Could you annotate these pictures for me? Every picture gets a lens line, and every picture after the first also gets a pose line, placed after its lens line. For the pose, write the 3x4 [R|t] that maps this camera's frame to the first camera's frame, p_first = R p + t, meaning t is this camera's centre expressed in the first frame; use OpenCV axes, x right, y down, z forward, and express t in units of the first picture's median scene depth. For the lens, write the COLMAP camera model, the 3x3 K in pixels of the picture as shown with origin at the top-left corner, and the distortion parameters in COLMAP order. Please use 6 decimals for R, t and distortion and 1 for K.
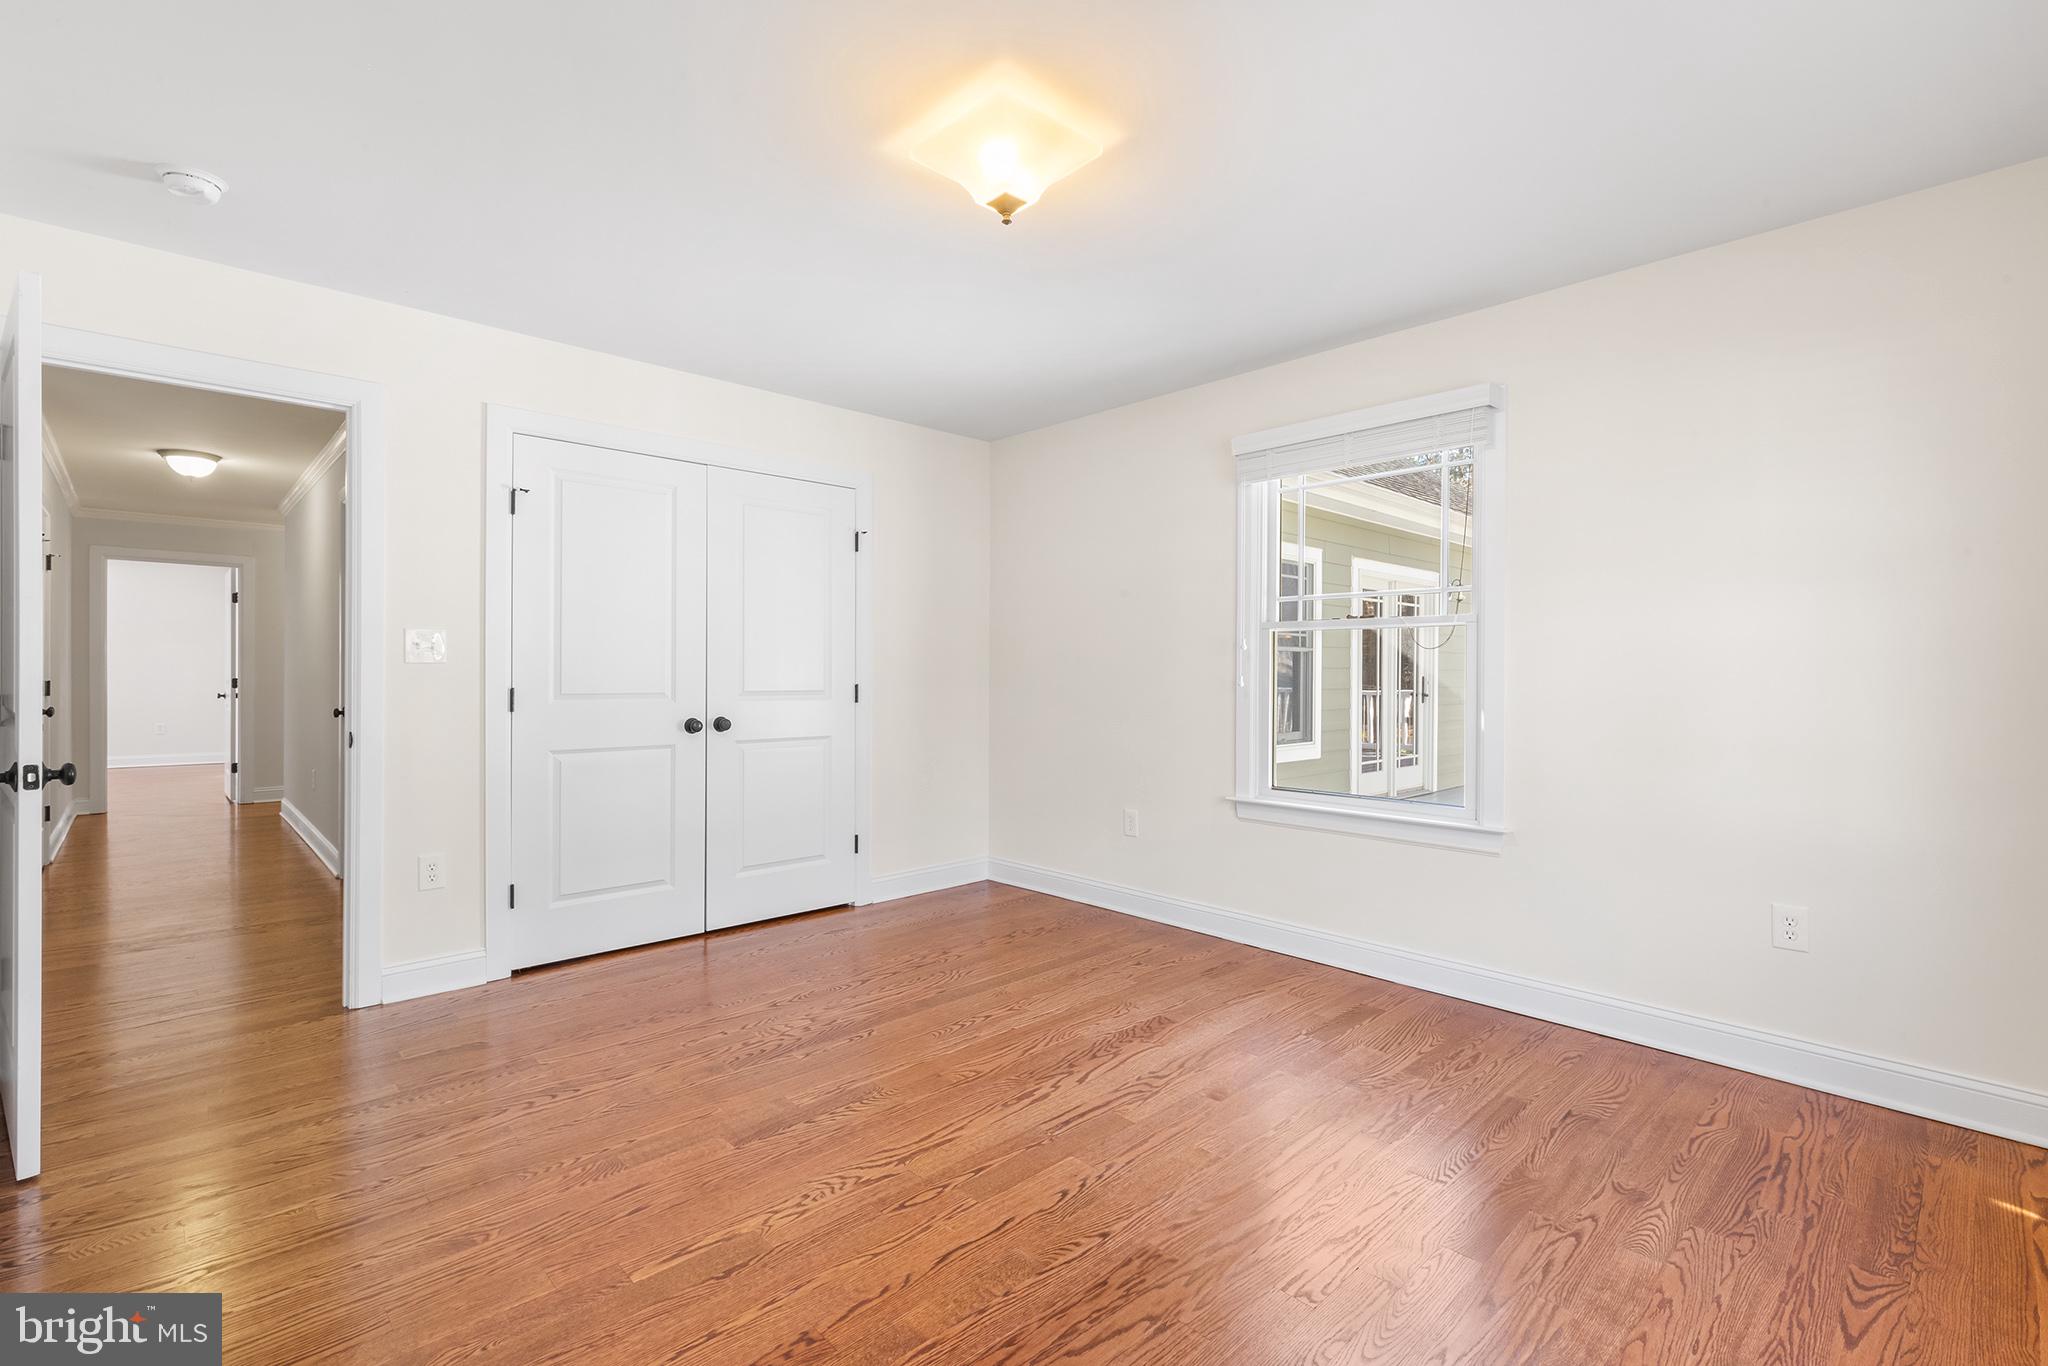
lens RADIAL K [[922.8, 0, 1025.3], [0, 922.8, 670.8], [0, 0, 1]] dist [0.003236, 0.000029]
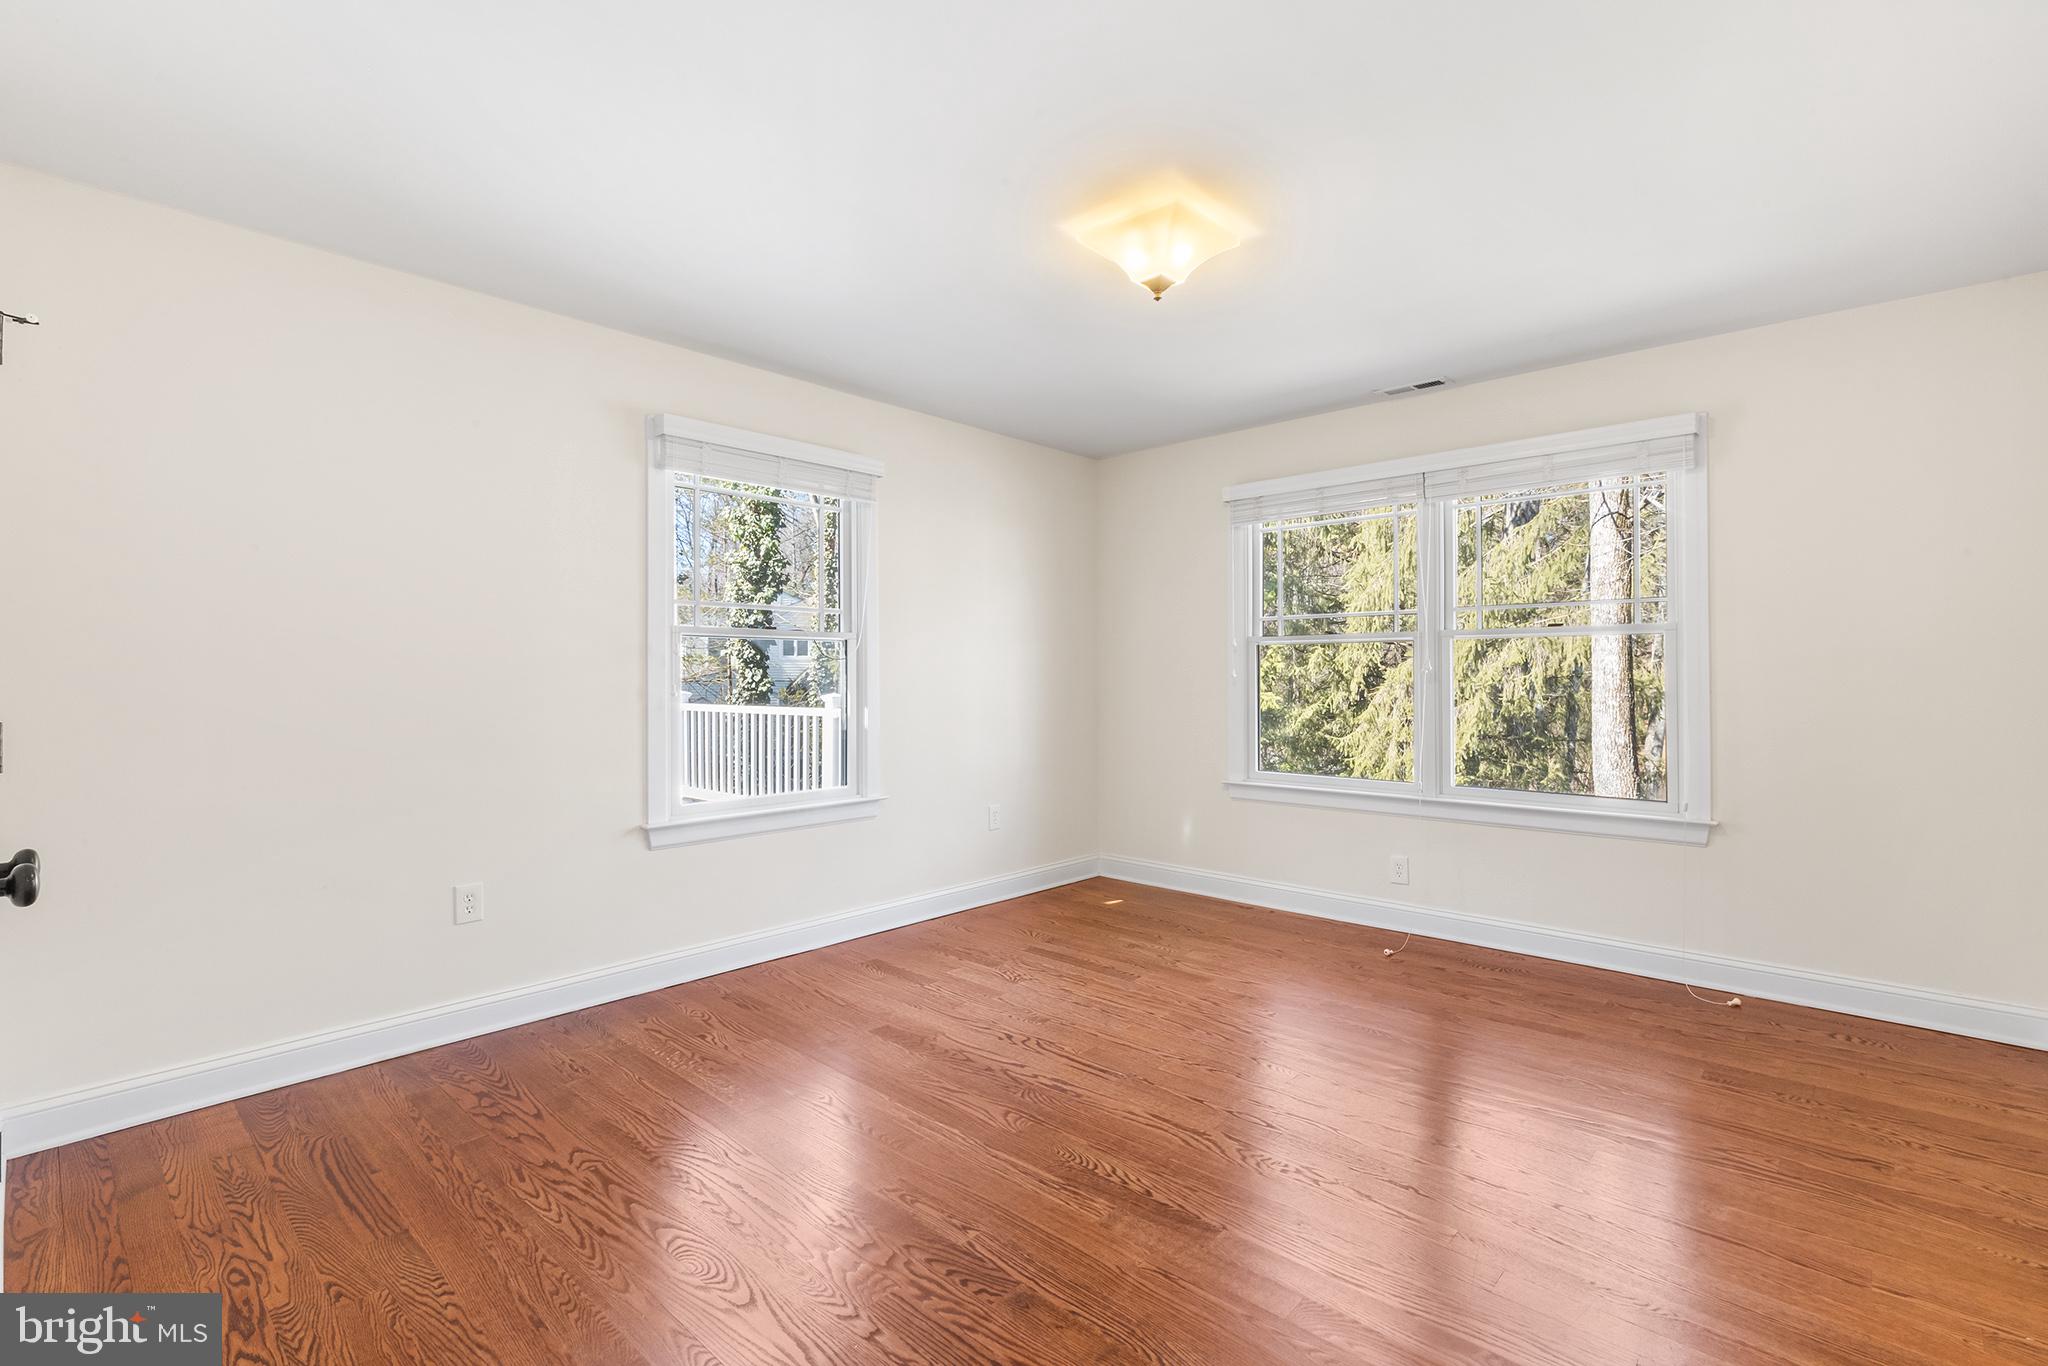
lens RADIAL K [[922.8, 0, 1025.3], [0, 922.8, 670.8], [0, 0, 1]] dist [0.003236, 0.000029]
pose [[-0.058435, -0.001494, 0.998290, -0.948039], [0.002610, 0.999995, 0.001649, -0.014215], [-0.998288, 0.002702, -0.058430, 0.994942]]
